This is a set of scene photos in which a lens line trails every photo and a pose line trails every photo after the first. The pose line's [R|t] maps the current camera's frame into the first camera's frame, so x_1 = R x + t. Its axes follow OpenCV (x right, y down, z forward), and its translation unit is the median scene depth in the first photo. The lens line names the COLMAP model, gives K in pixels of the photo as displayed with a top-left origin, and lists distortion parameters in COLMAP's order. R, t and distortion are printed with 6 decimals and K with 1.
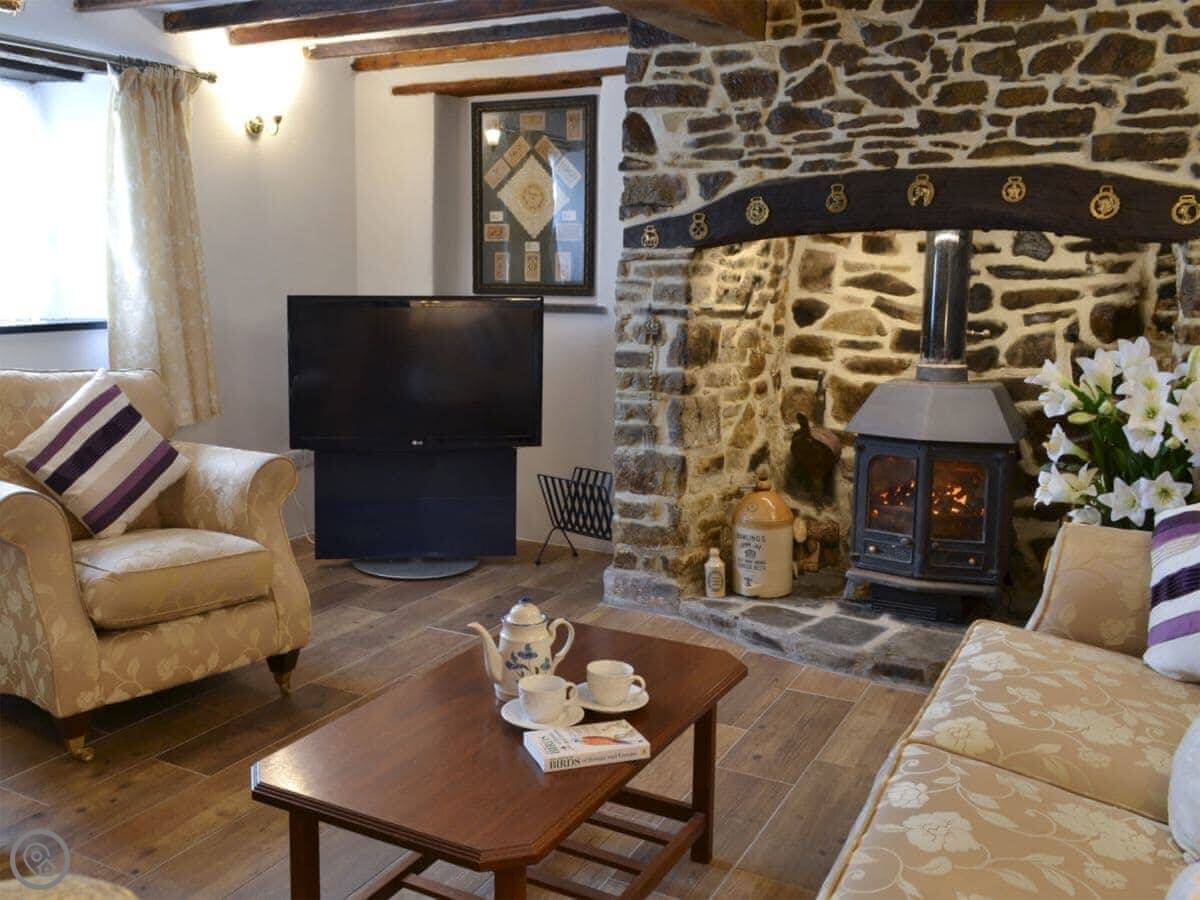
lens RADIAL K [[1102.9, 0, 566.4], [0, 1102.9, 390.9], [0, 0, 1]] dist [0.005948, 0.003483]
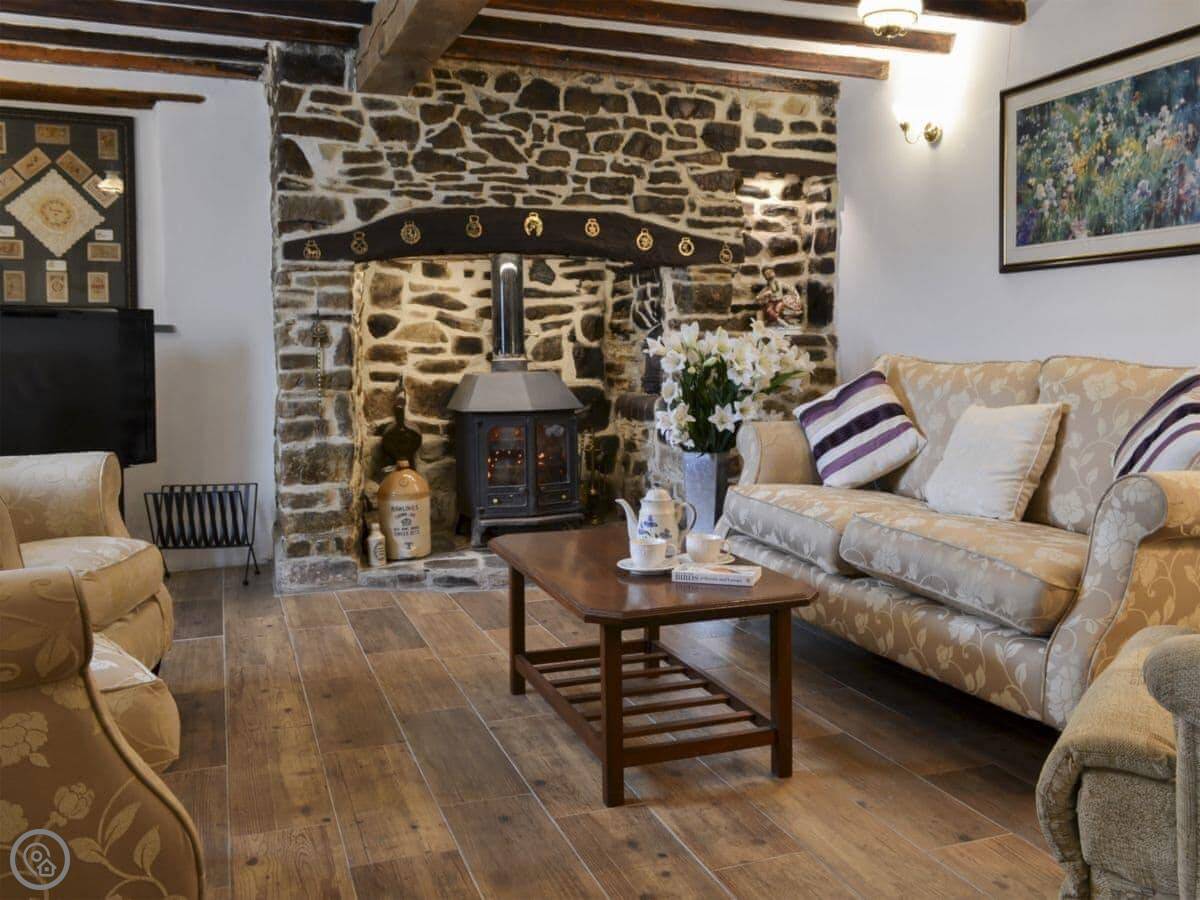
lens RADIAL K [[1102.9, 0, 566.4], [0, 1102.9, 390.9], [0, 0, 1]] dist [0.005948, 0.003483]
pose [[0.635882, -0.033723, 0.771049, -0.643583], [0.099268, 0.994320, -0.038377, 0.072219], [-0.765376, 0.100943, 0.635618, 0.109167]]
